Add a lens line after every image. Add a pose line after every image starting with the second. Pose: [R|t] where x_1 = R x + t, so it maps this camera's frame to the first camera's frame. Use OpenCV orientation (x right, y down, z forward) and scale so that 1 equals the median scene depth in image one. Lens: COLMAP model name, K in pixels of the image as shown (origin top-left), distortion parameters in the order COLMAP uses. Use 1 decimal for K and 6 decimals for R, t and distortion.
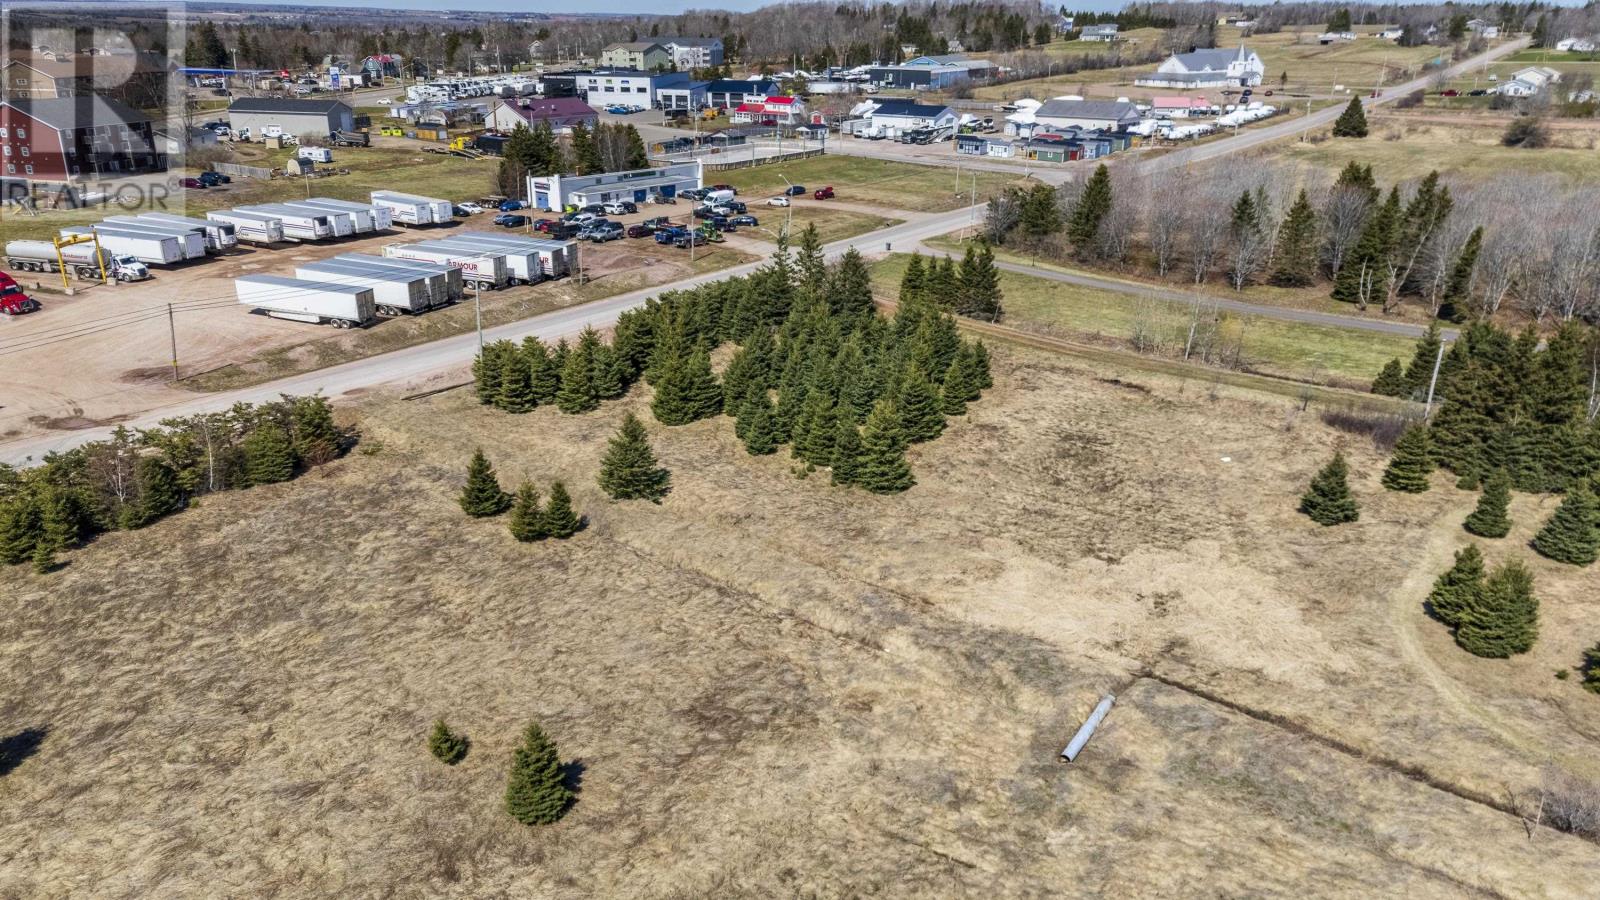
lens RADIAL K [[1174.2, 0, 800.0], [0, 1174.2, 450.0], [0, 0, 1]] dist [0.079384, -0.034501]
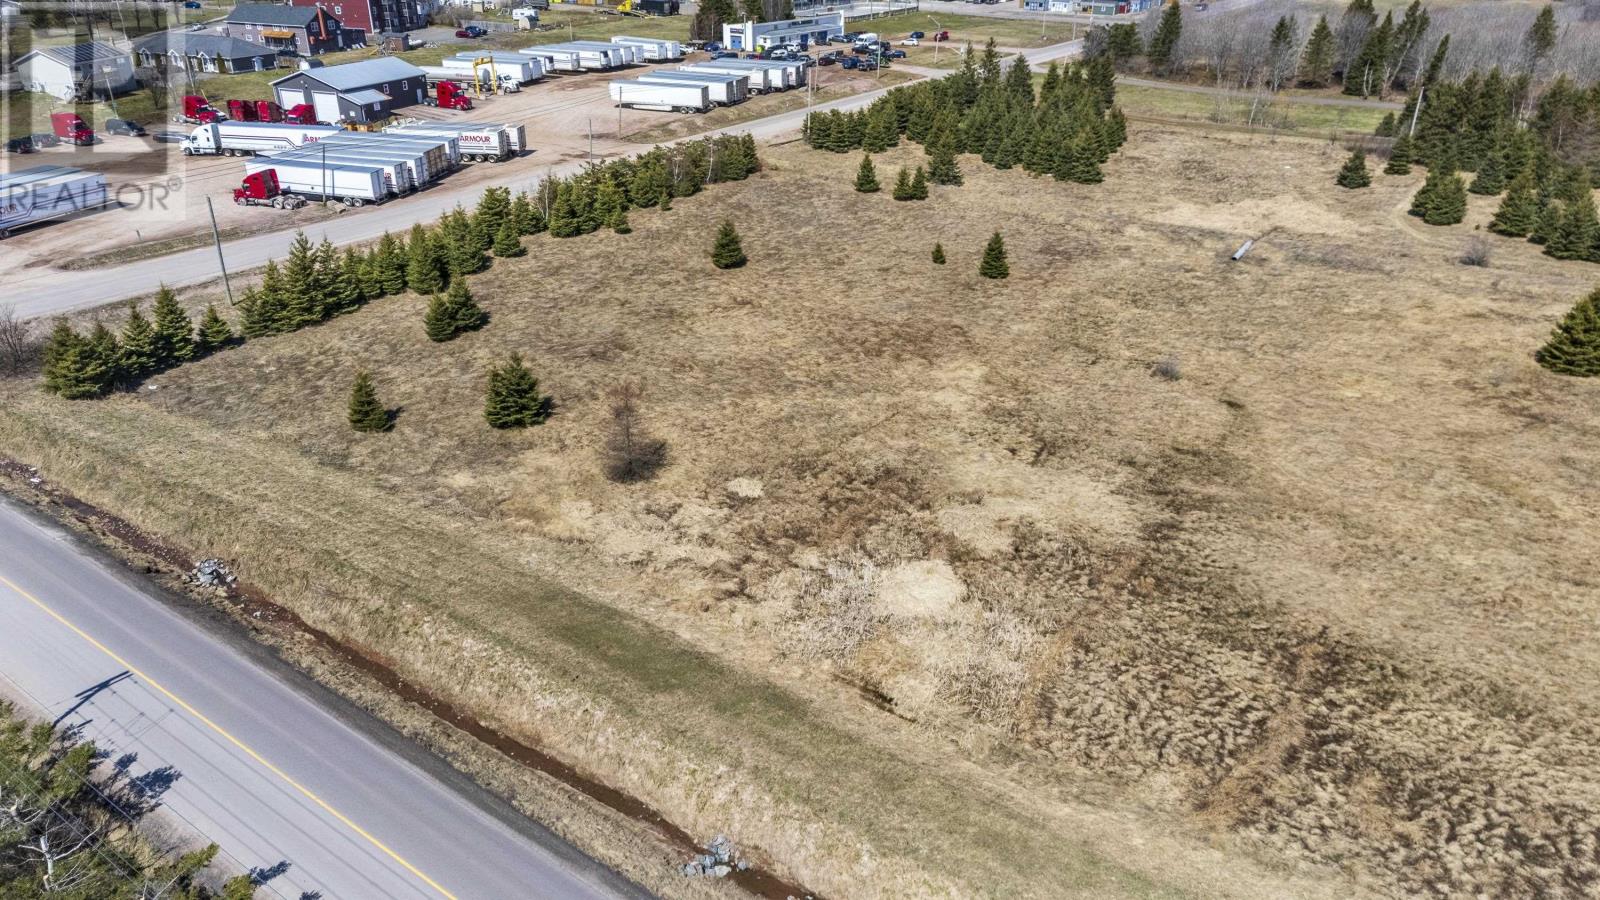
lens RADIAL K [[1174.2, 0, 800.0], [0, 1174.2, 450.0], [0, 0, 1]] dist [0.079384, -0.034501]
pose [[0.999556, -0.020707, 0.021447, -0.228152], [0.018846, 0.996321, 0.083606, 0.158255], [-0.023099, -0.083165, 0.996268, -0.418944]]
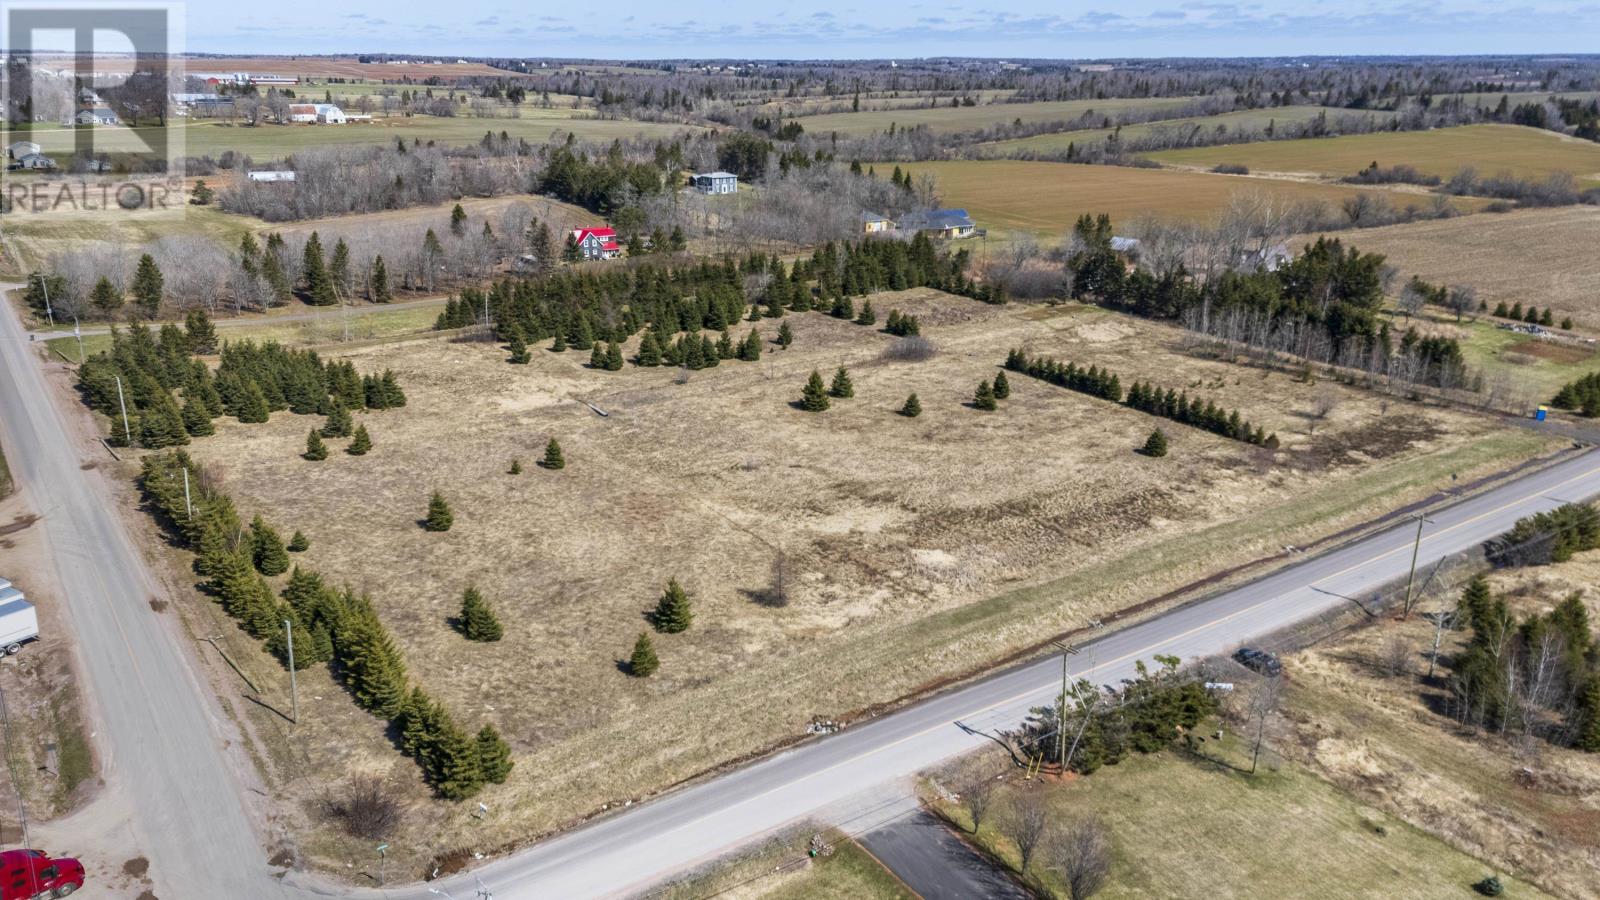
lens RADIAL K [[1170.4, 0, 800.0], [0, 1170.4, 450.0], [0, 0, 1]] dist [0.085986, -0.051088]
pose [[0.282564, -0.310738, 0.907524, -1.025140], [0.328642, 0.920181, 0.212747, -0.066042], [-0.901195, 0.238136, 0.362132, -0.252393]]
